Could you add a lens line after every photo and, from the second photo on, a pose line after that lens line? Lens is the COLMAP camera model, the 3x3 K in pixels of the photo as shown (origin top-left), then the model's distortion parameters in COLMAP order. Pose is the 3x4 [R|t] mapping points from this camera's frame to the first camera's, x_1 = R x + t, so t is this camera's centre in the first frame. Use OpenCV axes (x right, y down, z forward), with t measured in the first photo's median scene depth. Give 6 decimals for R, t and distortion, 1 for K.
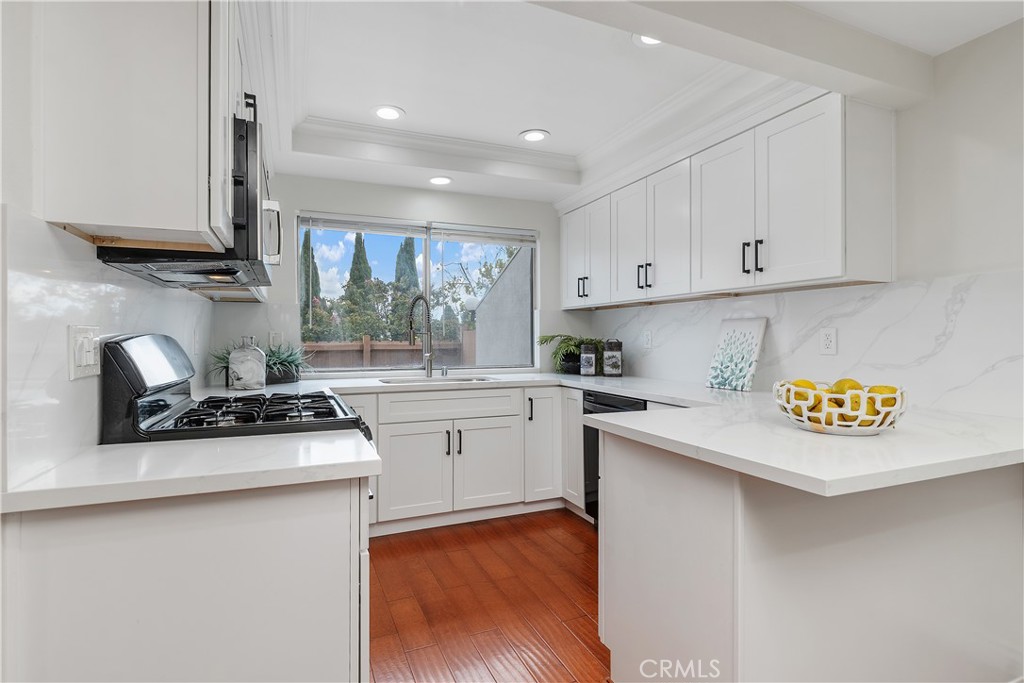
lens RADIAL K [[521.2, 0, 512.9], [0, 521.2, 339.2], [0, 0, 1]] dist [-0.001008, 0.000177]
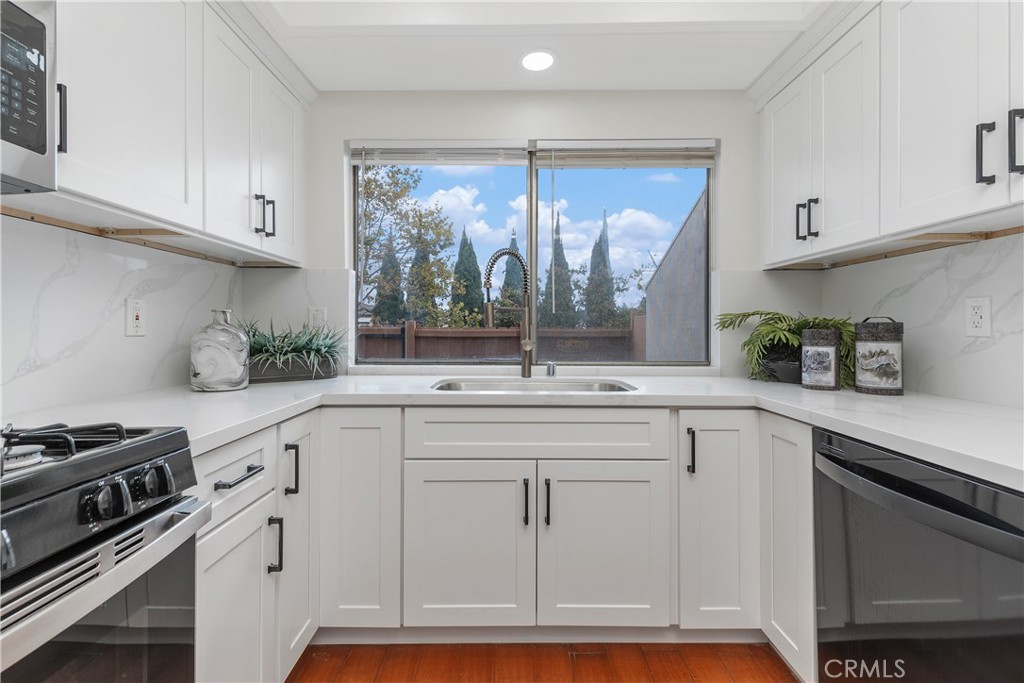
lens RADIAL K [[467.7, 0, 506.7], [0, 467.7, 325.1], [0, 0, 1]] dist [0.003999, -0.000334]
pose [[0.914931, 0.001165, -0.403610, 0.048825], [-0.004609, 0.999961, -0.007562, 0.012503], [0.403585, 0.008779, 0.914900, 0.454739]]
